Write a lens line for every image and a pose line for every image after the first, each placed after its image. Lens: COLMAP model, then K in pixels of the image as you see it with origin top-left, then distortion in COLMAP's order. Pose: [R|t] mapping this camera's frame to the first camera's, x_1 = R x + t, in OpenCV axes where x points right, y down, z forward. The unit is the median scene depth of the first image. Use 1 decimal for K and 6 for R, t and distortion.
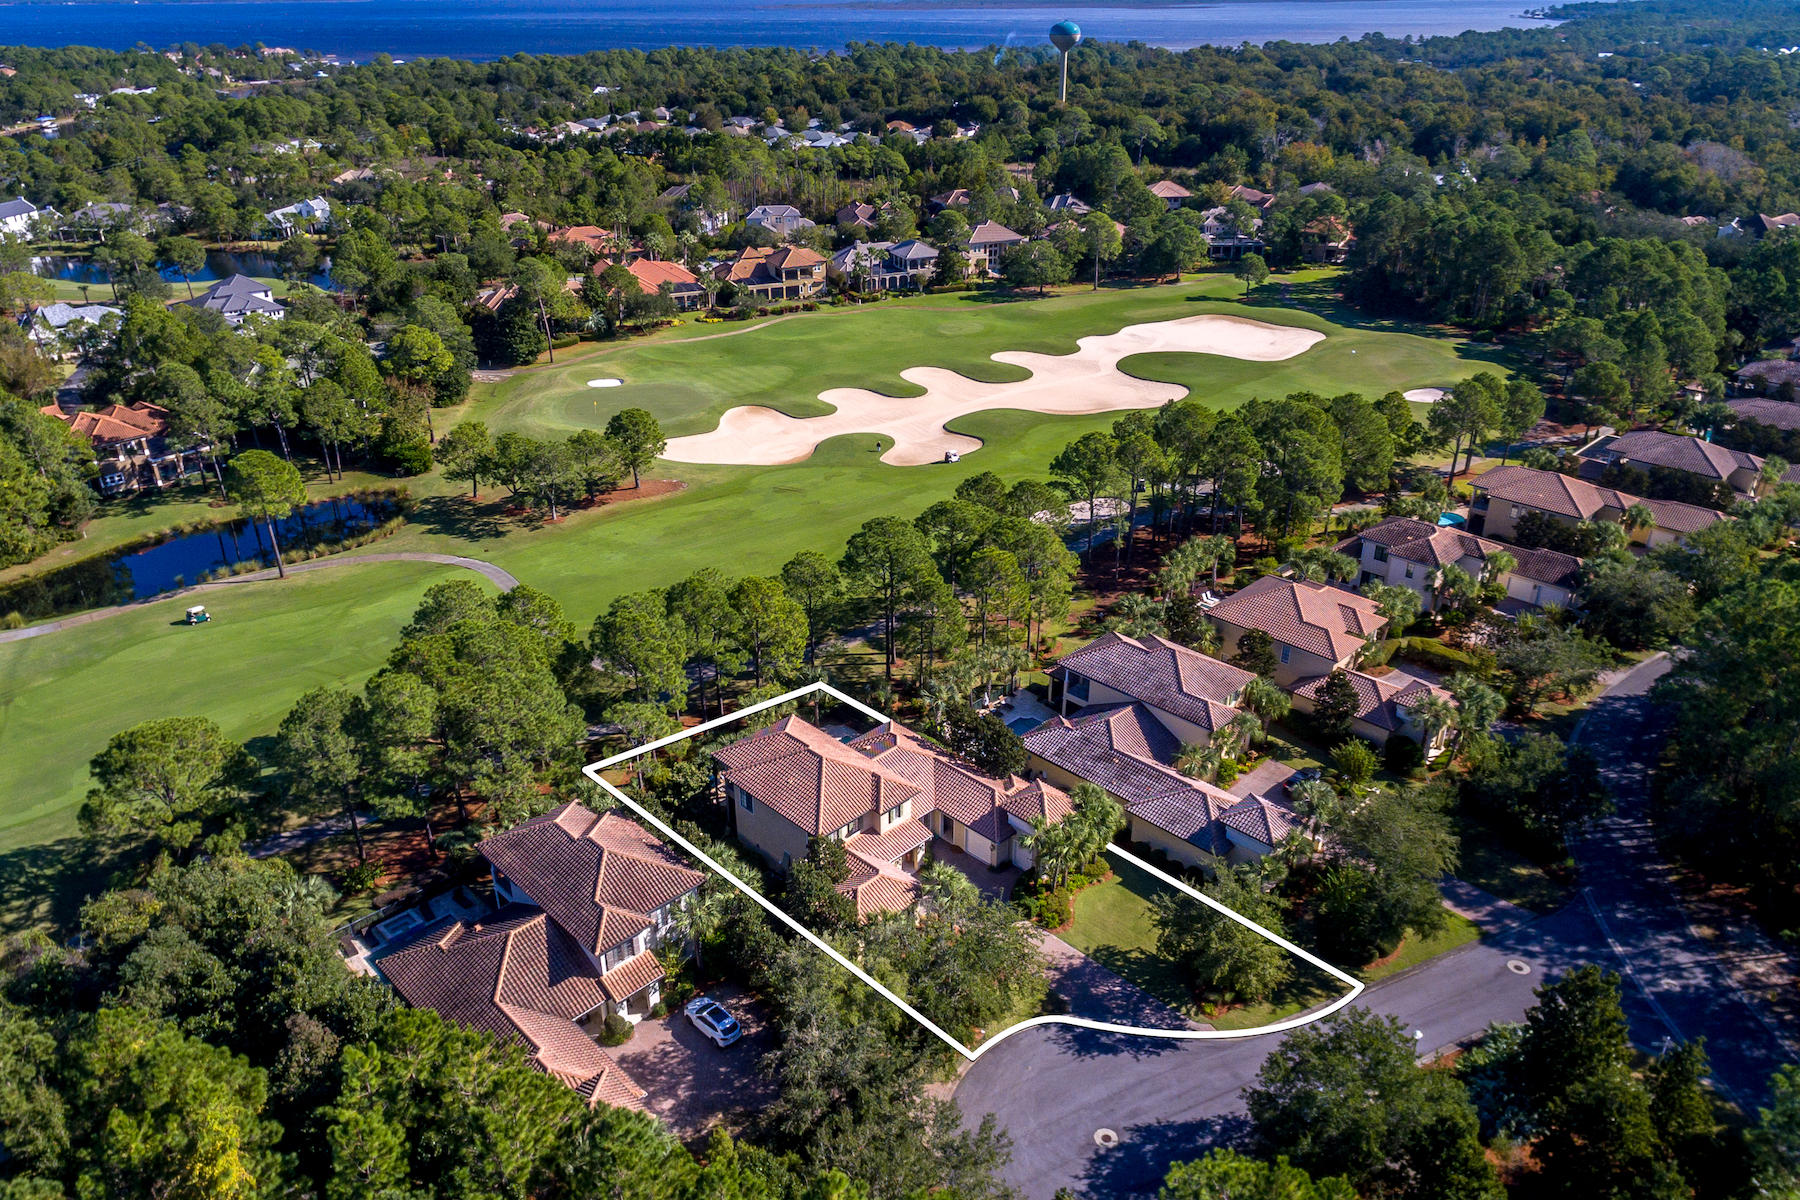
lens RADIAL K [[1055.2, 0, 900.0], [0, 1055.2, 600.0], [0, 0, 1]] dist [0.002579, 0.002909]
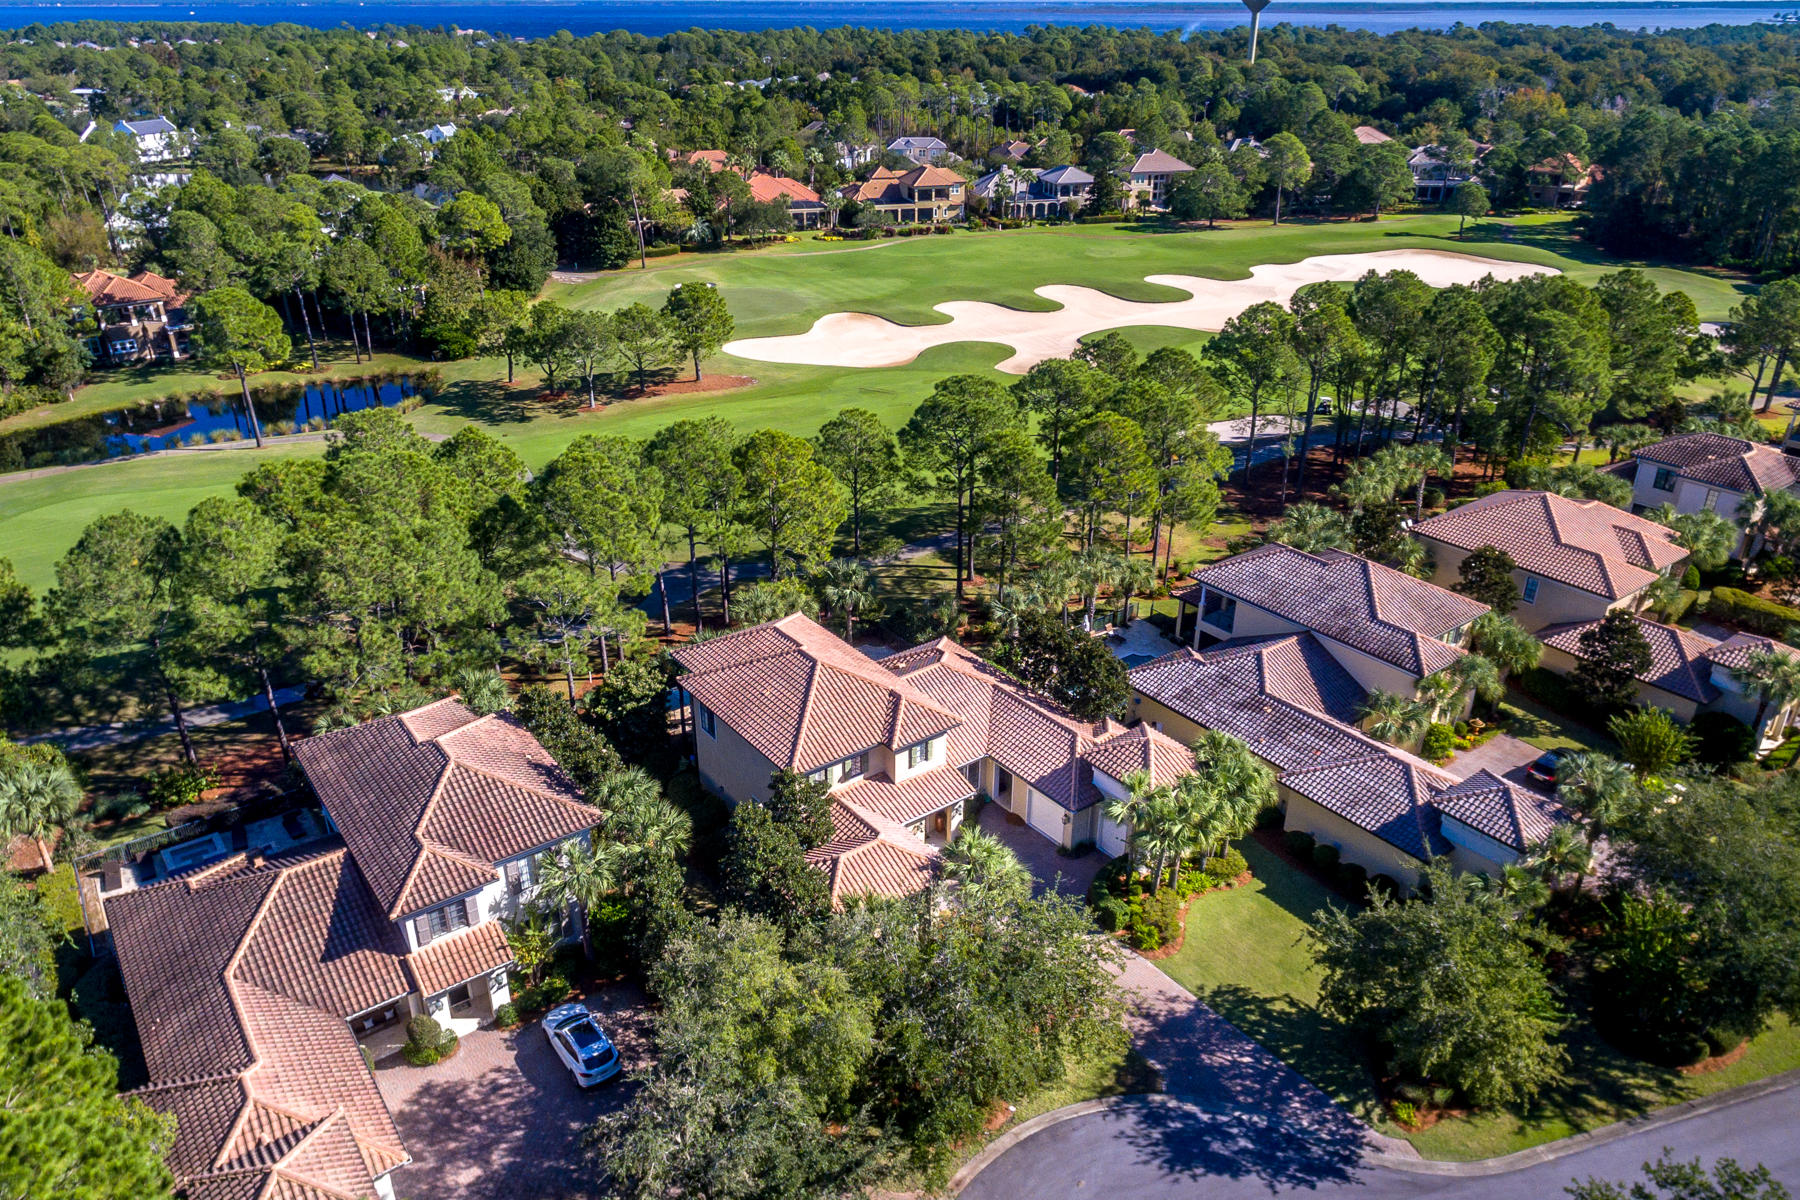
lens RADIAL K [[1106.0, 0, 924.4], [0, 1106.0, 595.4], [0, 0, 1]] dist [0.002559, 0.003584]
pose [[0.992368, 0.064577, -0.105052, 0.048005], [-0.064694, 0.997903, 0.002299, 0.075561], [0.104980, 0.004515, 0.994464, 0.232428]]
